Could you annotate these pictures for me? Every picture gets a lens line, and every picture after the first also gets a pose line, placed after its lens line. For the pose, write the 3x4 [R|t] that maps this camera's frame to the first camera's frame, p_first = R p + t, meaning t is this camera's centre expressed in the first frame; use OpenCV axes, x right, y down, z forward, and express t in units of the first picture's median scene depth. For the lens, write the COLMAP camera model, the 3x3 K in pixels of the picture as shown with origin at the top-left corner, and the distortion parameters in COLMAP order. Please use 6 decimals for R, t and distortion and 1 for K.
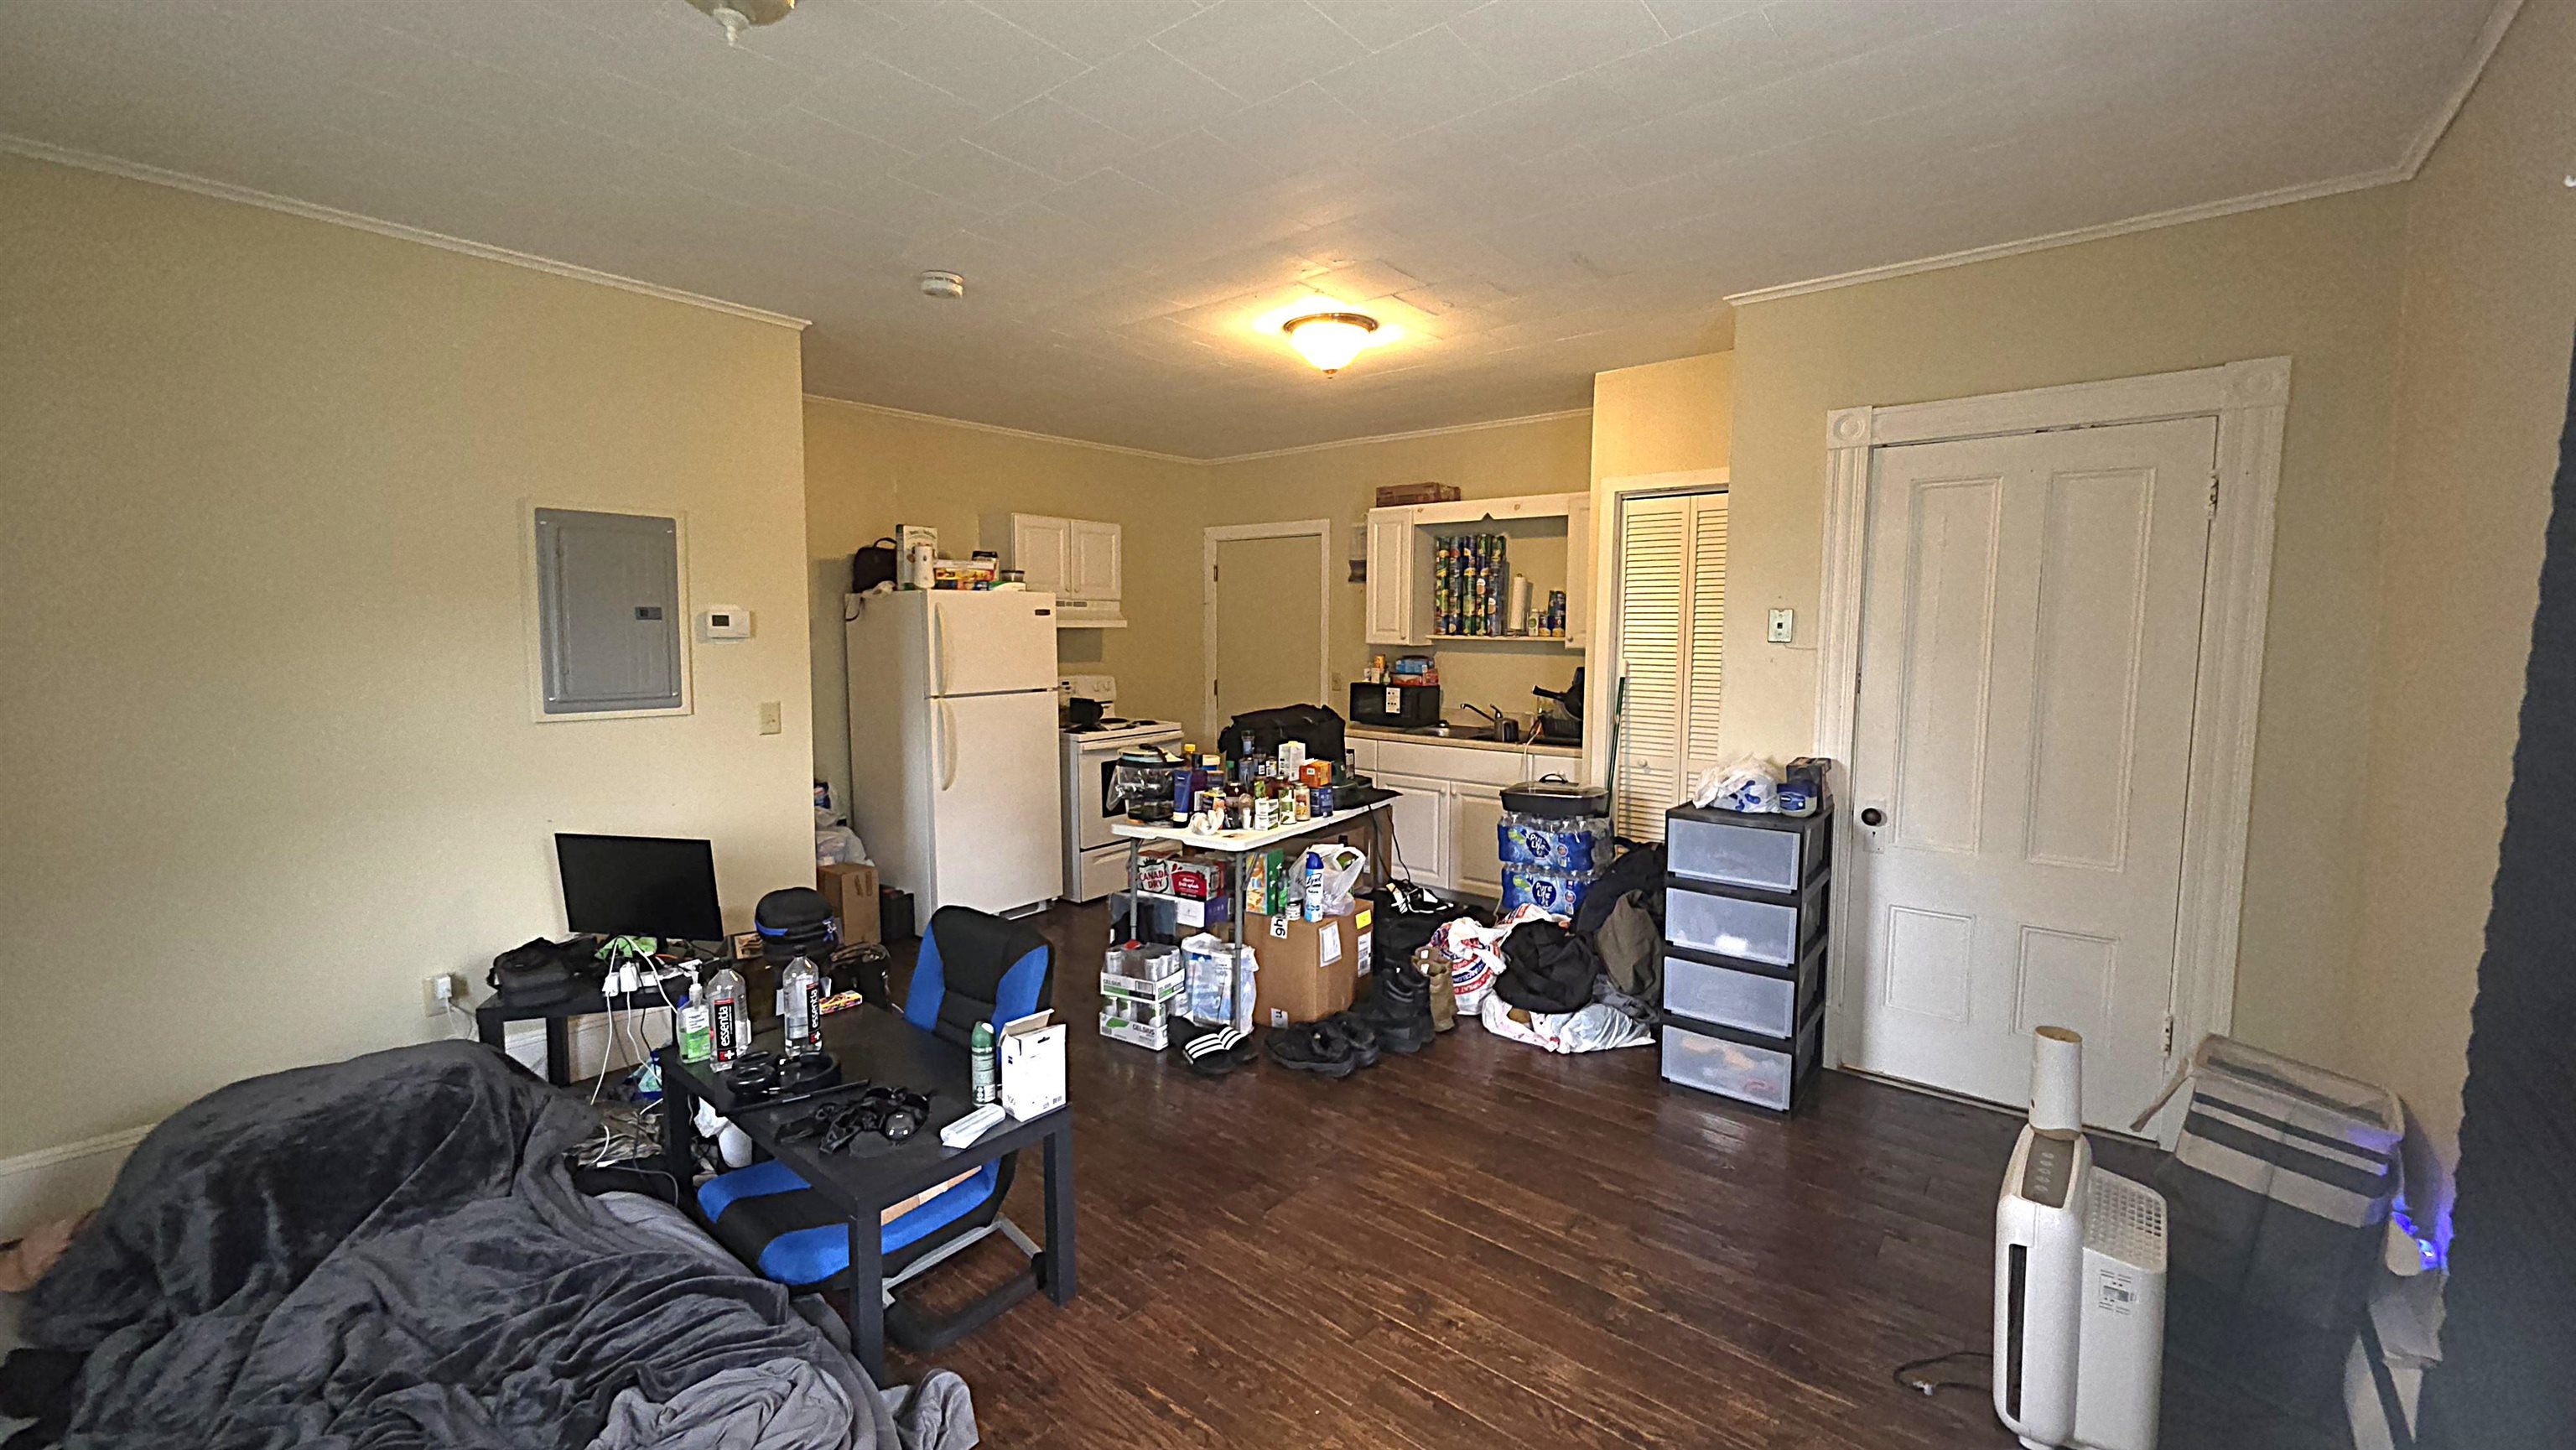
lens RADIAL K [[1024.6, 0, 1273.4], [0, 1024.6, 712.2], [0, 0, 1]] dist [0.000778, -0.000090]
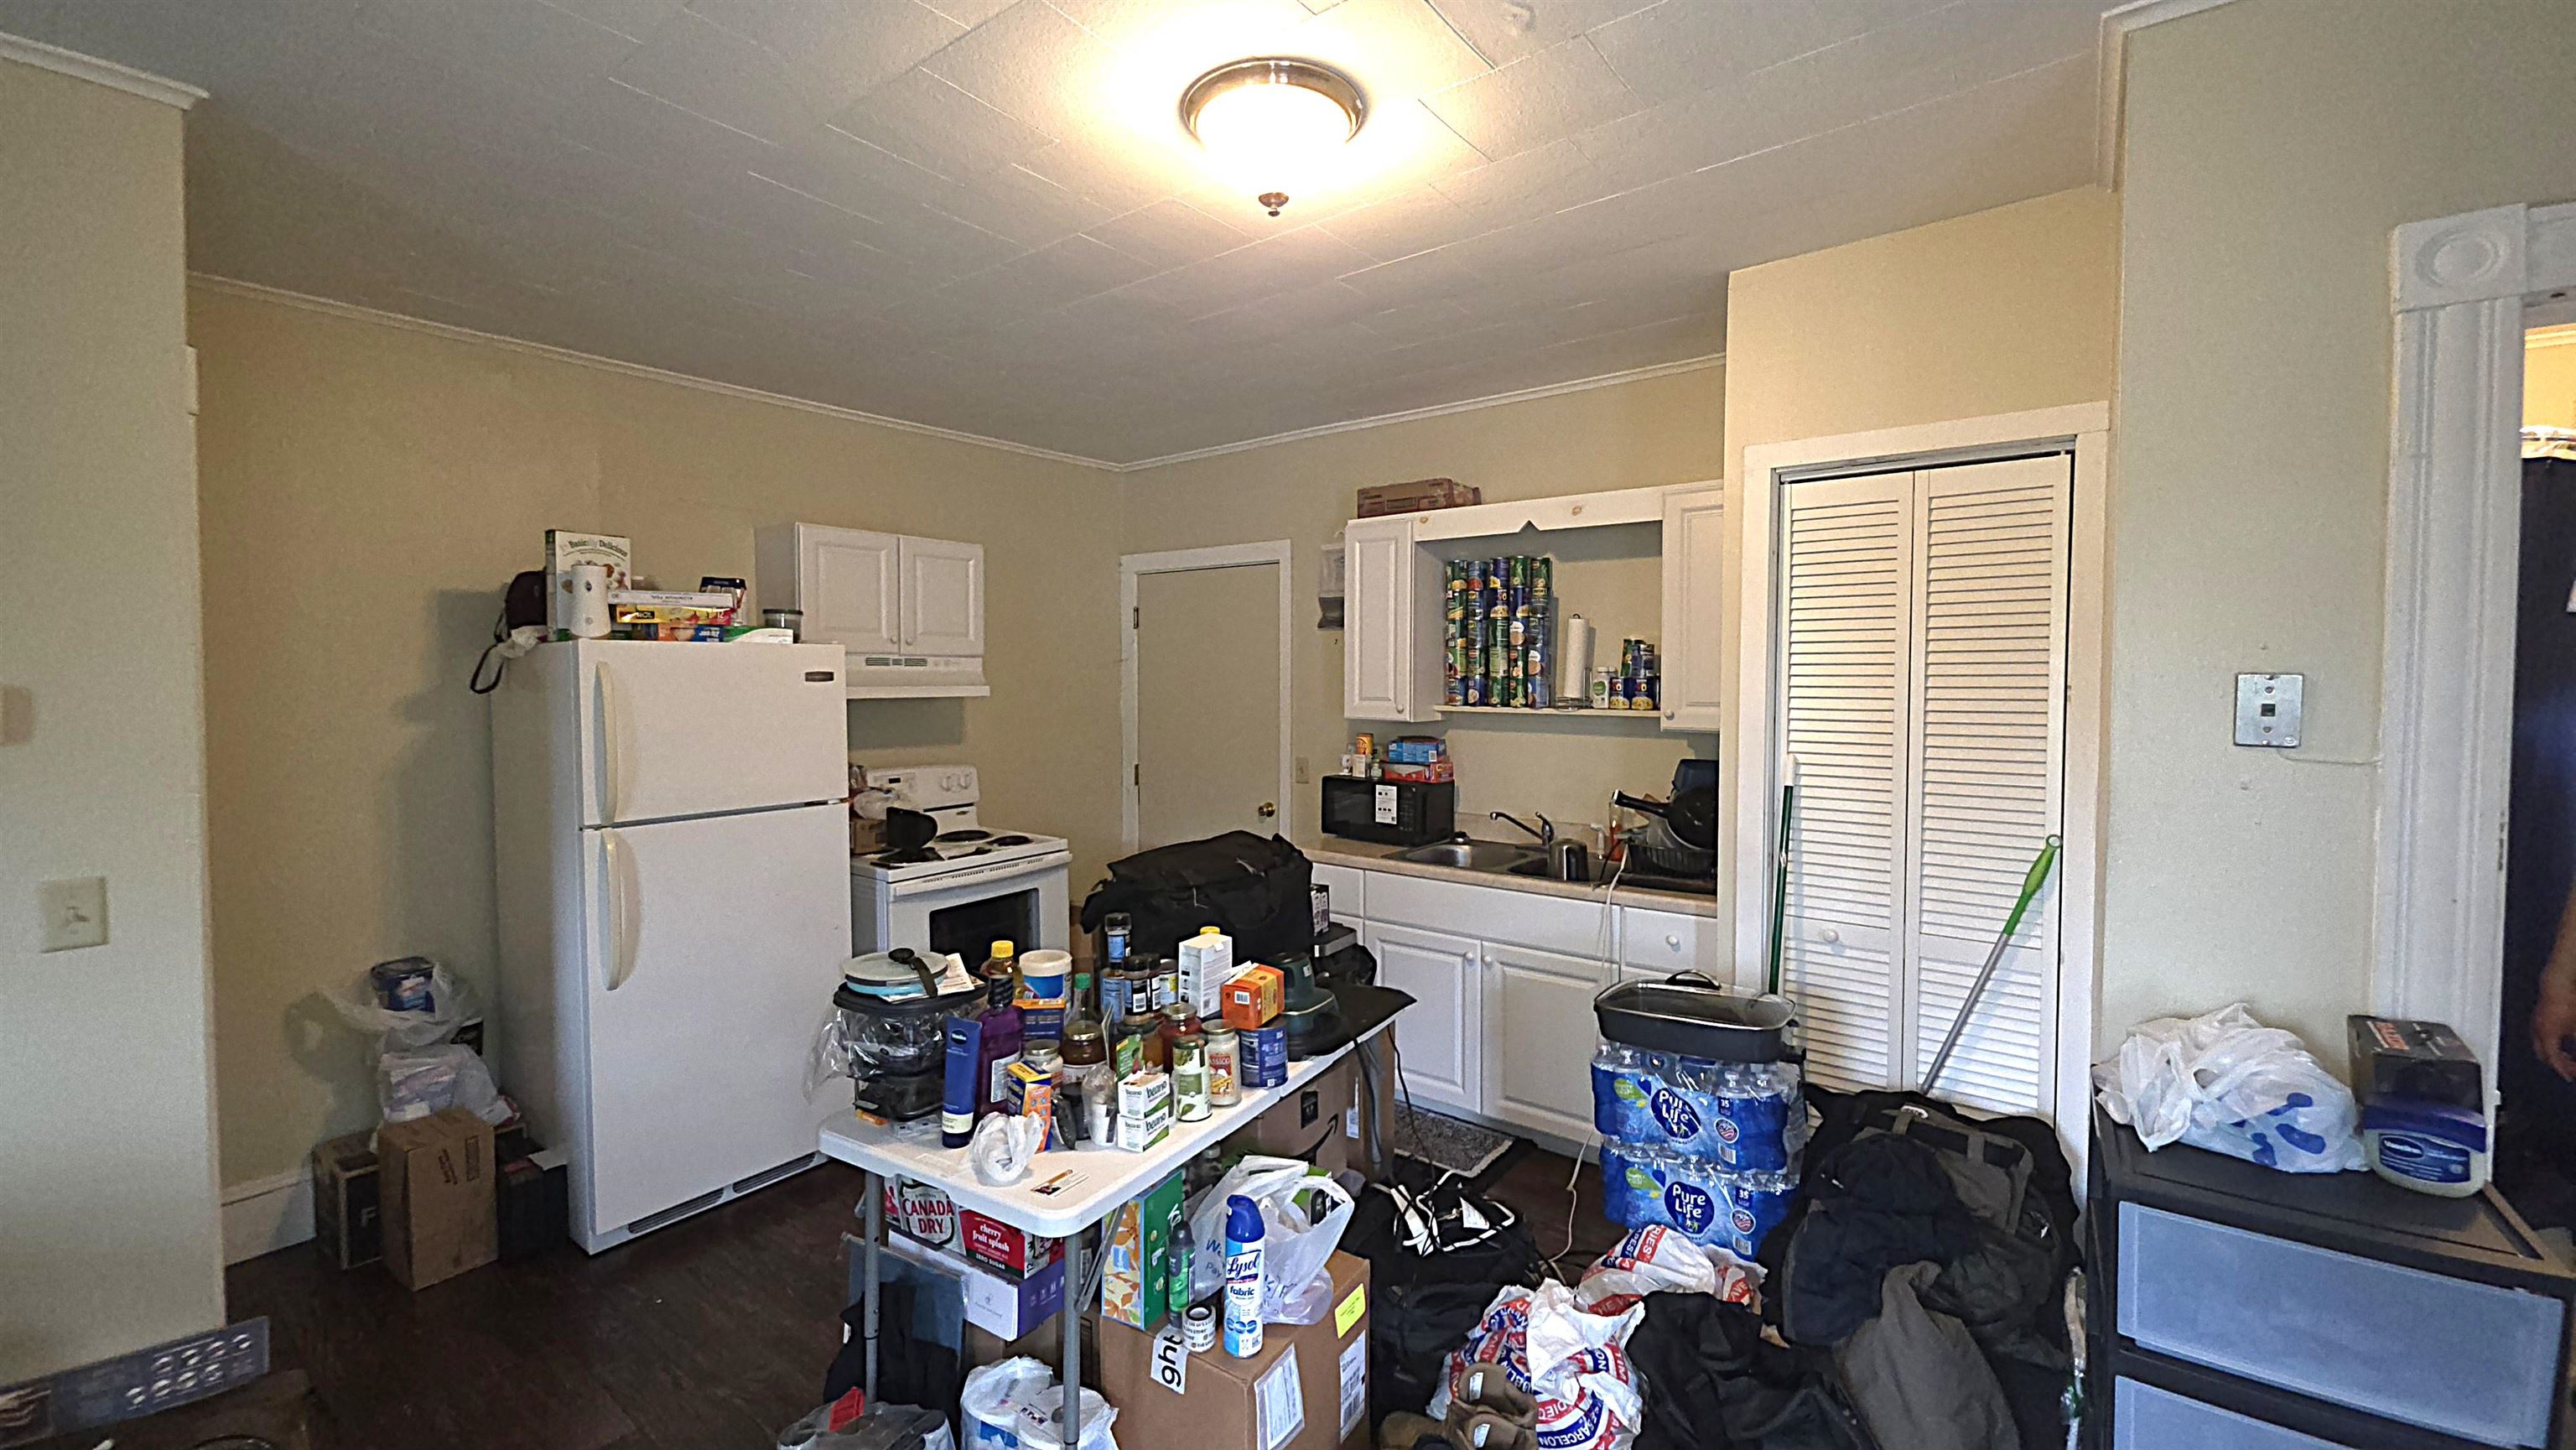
lens RADIAL K [[1024.6, 0, 1273.4], [0, 1024.6, 712.2], [0, 0, 1]] dist [0.000778, -0.000090]
pose [[0.999669, -0.005169, 0.025219, 0.033146], [0.006453, 0.998672, -0.051116, -0.046136], [-0.024921, 0.051262, 0.998374, 0.408257]]
